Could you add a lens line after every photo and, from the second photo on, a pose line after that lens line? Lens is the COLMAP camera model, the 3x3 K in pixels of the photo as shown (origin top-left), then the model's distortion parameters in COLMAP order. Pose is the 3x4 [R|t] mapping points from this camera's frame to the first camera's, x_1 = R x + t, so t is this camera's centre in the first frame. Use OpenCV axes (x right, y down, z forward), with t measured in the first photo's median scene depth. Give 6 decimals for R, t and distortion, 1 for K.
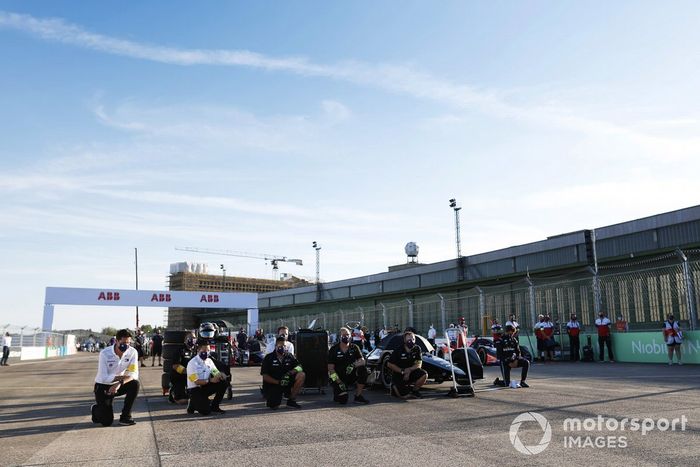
lens RADIAL K [[620.4, 0, 350.0], [0, 620.4, 233.5], [0, 0, 1]] dist [-0.035854, -0.001094]
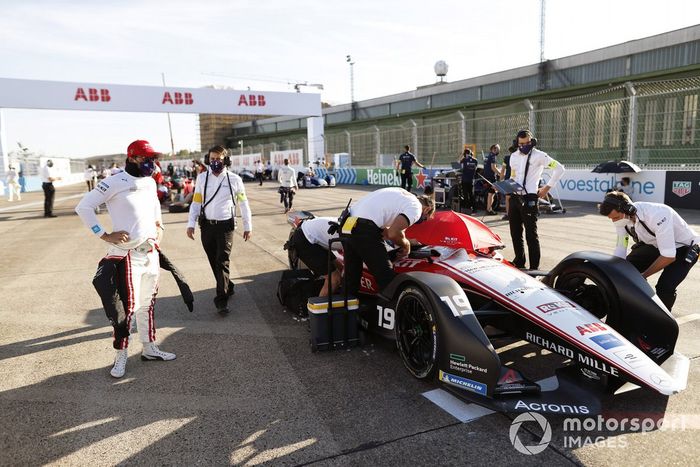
lens RADIAL K [[544.4, 0, 350.0], [0, 544.4, 233.5], [0, 0, 1]] dist [-0.003055, -0.000335]
pose [[0.999789, -0.000159, -0.020521, -0.063663], [0.006294, 0.954153, 0.299255, 0.038877], [0.019533, -0.299321, 0.953953, 0.235073]]
